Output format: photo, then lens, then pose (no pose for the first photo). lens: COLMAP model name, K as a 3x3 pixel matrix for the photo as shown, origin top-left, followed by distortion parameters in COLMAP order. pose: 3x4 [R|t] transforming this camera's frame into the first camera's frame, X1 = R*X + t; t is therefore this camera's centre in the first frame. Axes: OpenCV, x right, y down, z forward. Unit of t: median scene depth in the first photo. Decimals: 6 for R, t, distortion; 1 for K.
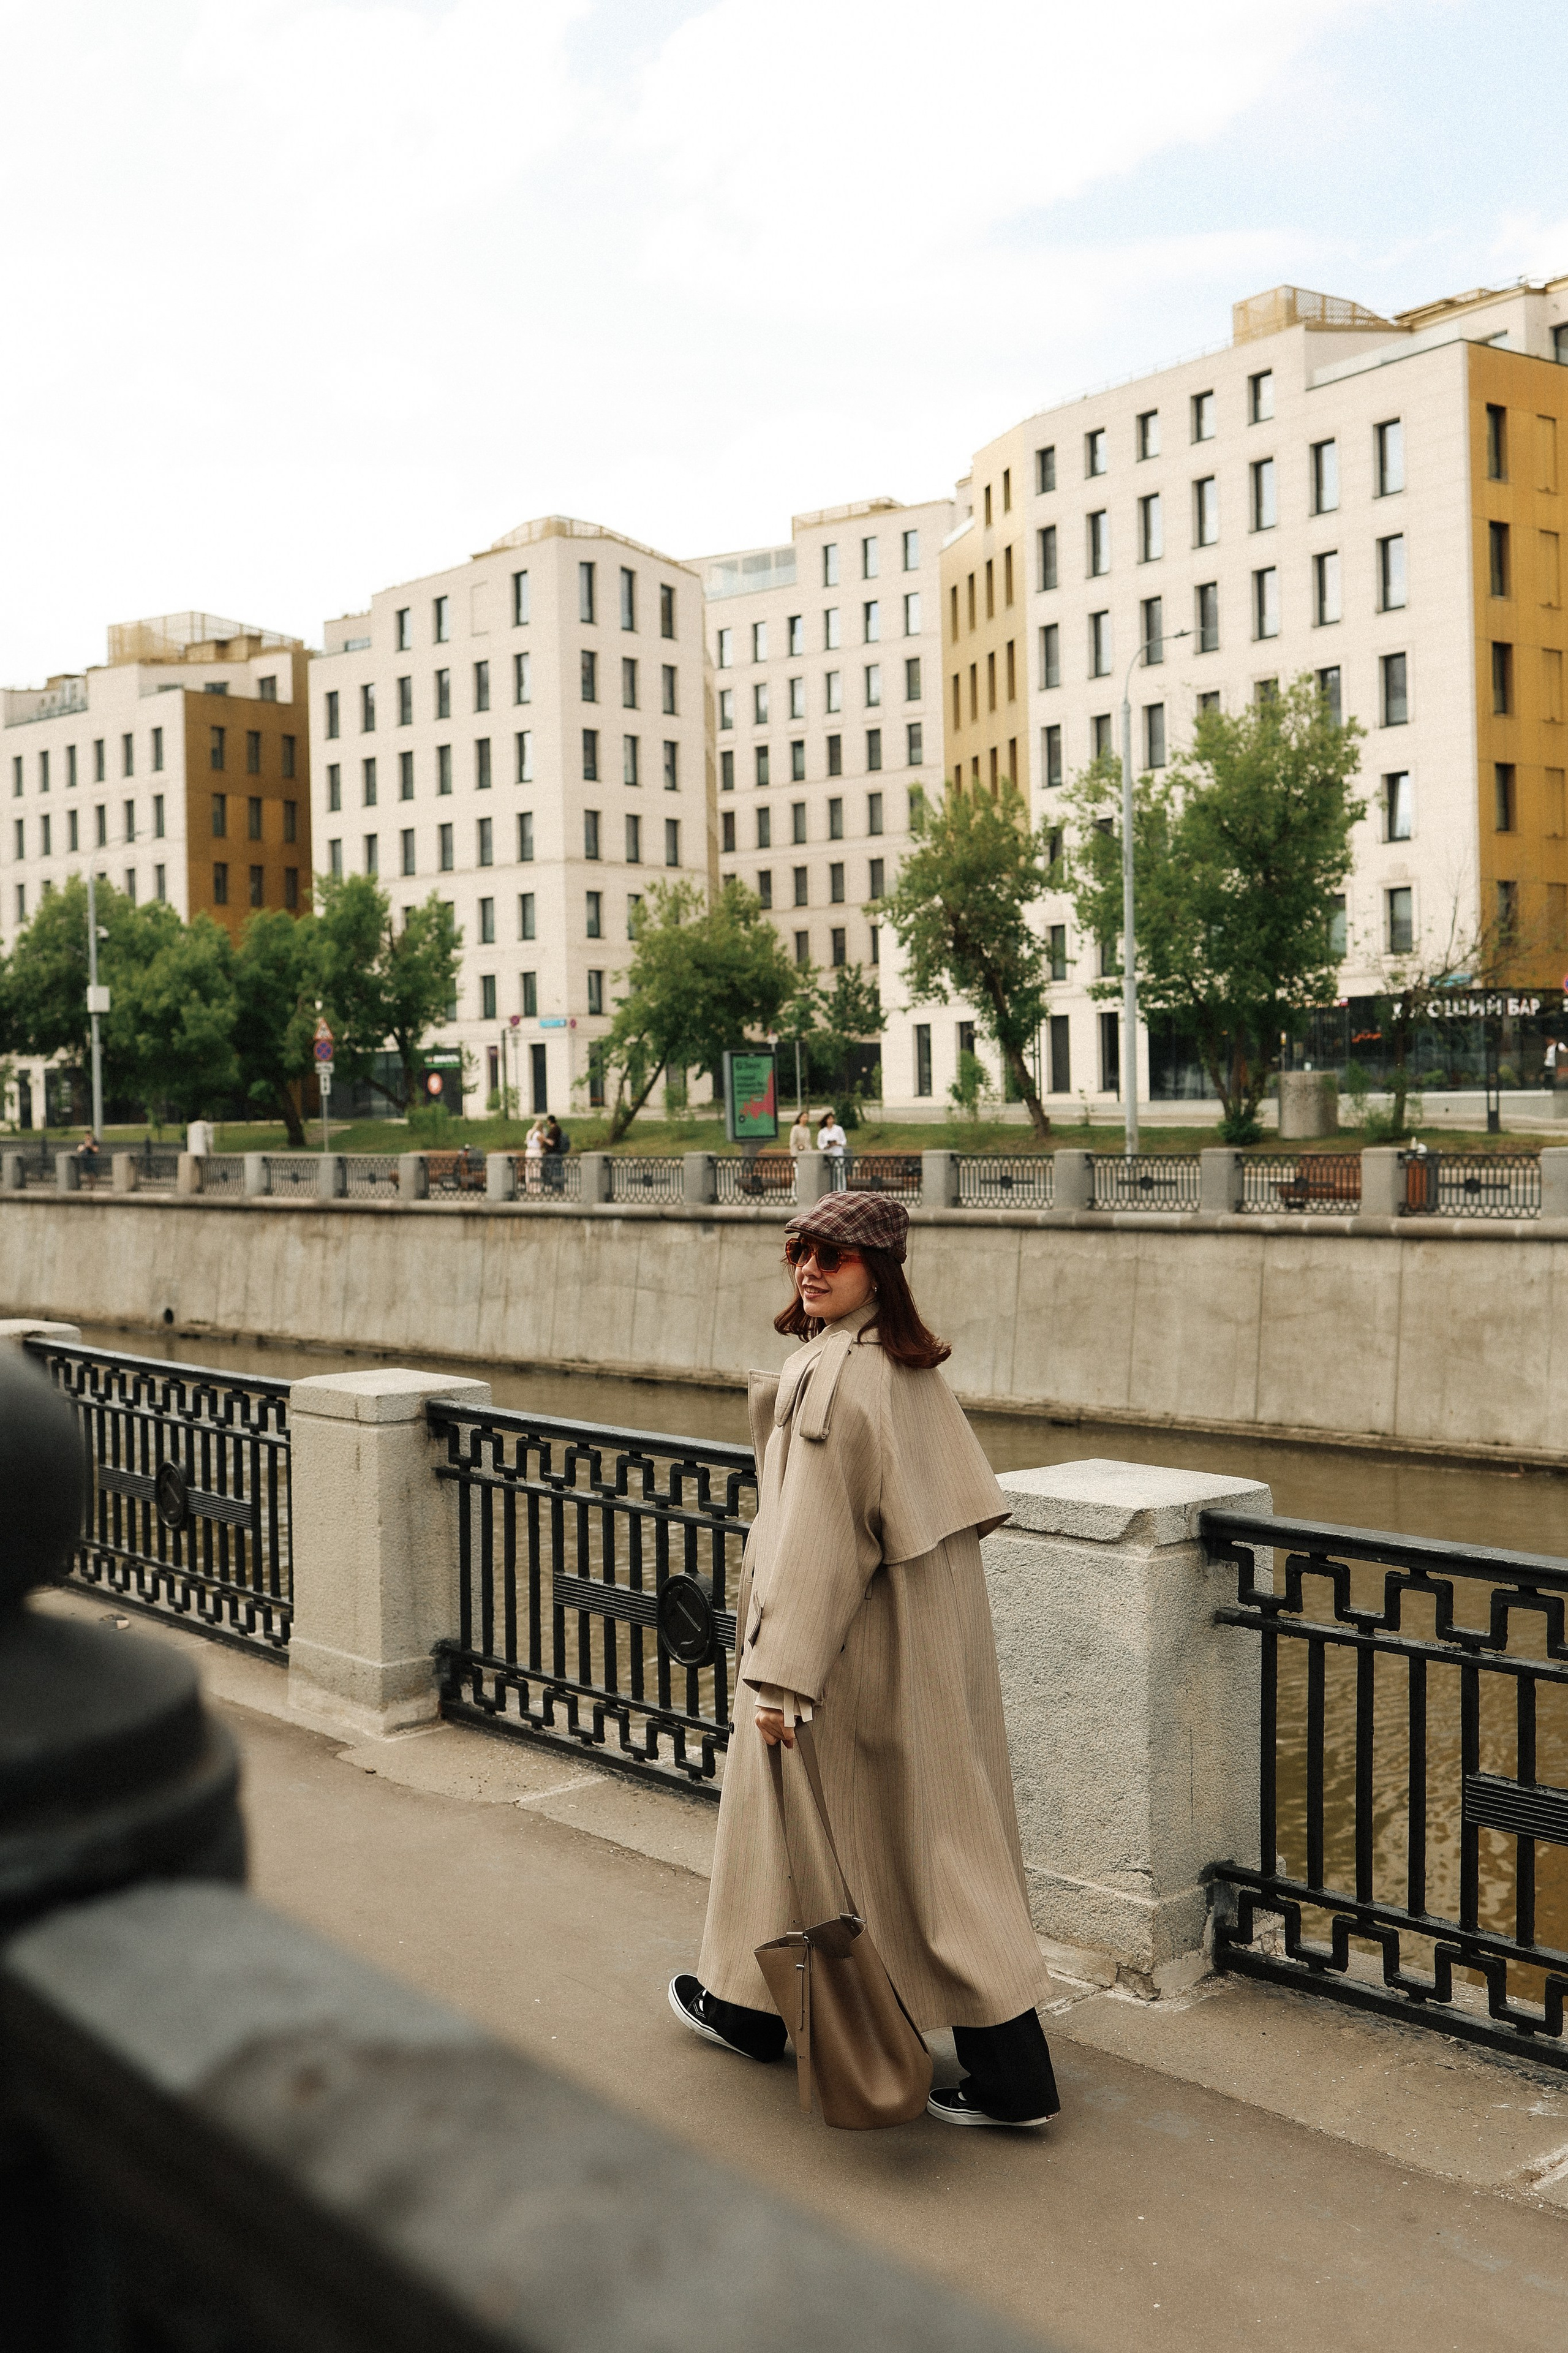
lens RADIAL K [[2496.8, 0, 723.0], [0, 2496.8, 1132.4], [0, 0, 1]] dist [-0.111512, 0.267118]
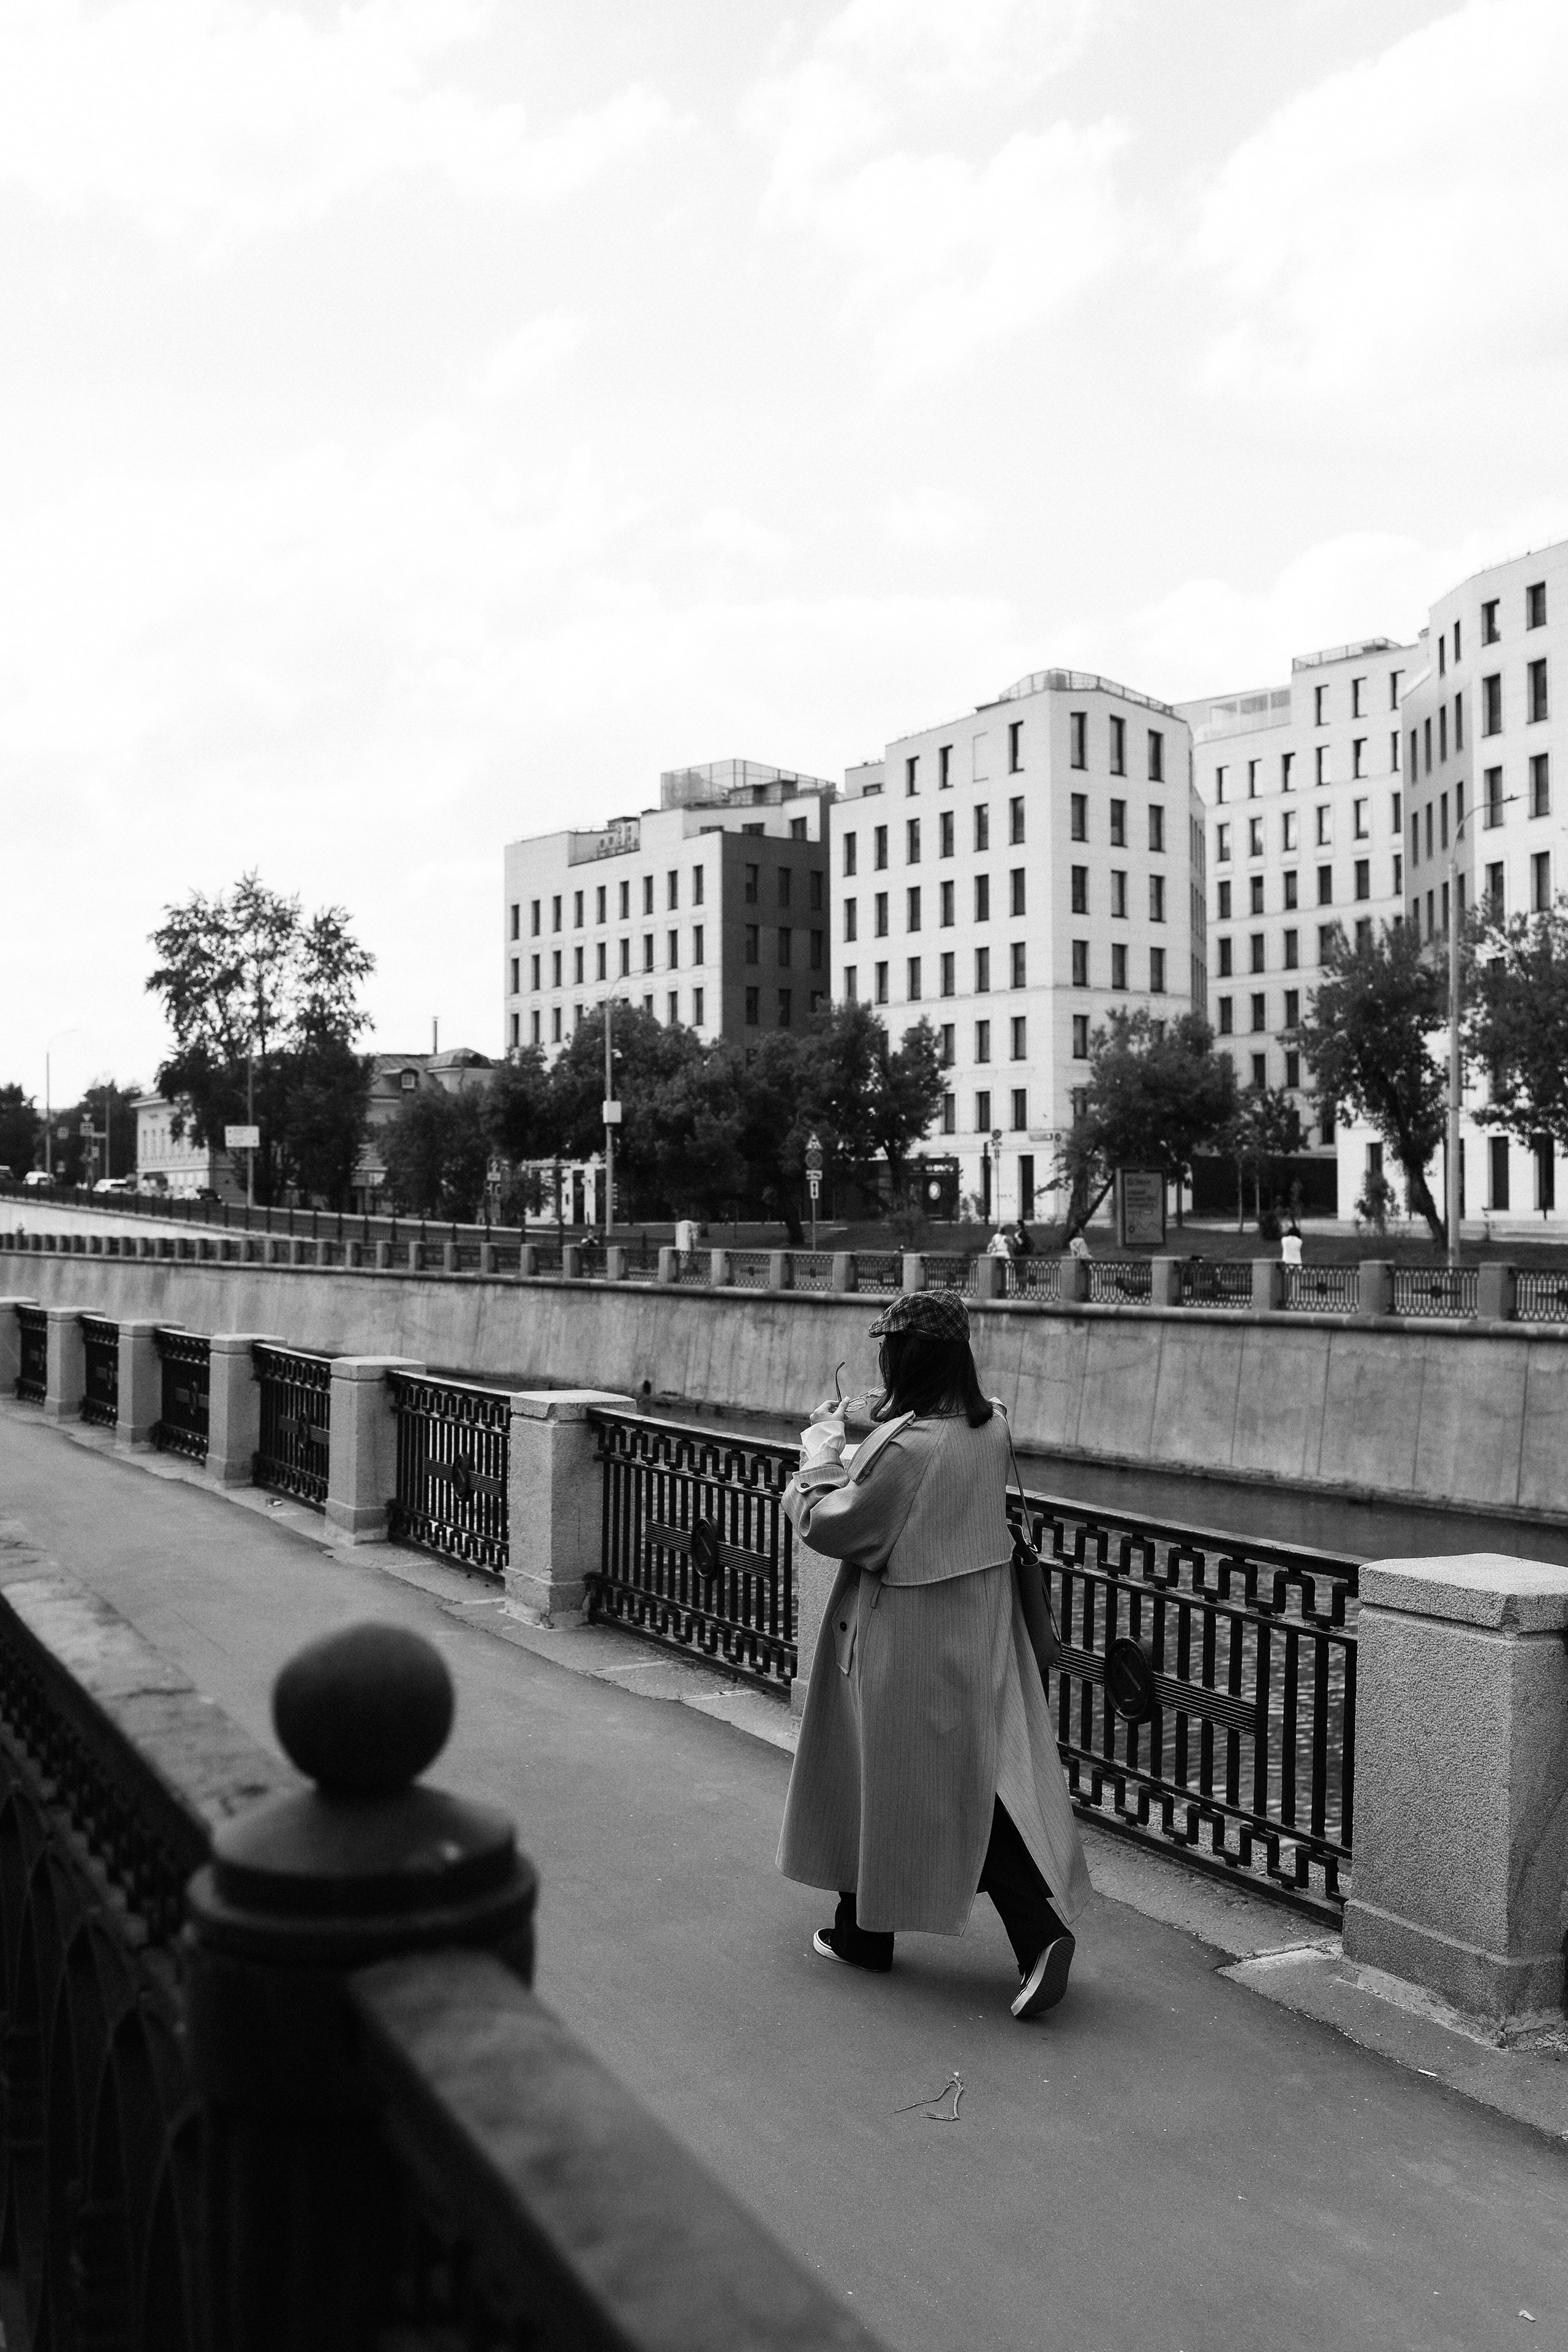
lens RADIAL K [[2496.0, 0, 723.0], [0, 2496.0, 1131.9], [0, 0, 1]] dist [-0.111512, 0.267118]
pose [[0.969371, 0.012429, -0.245287, 0.075468], [-0.022642, 0.998988, -0.038863, -0.000707], [0.244555, 0.043226, 0.968671, -0.098887]]
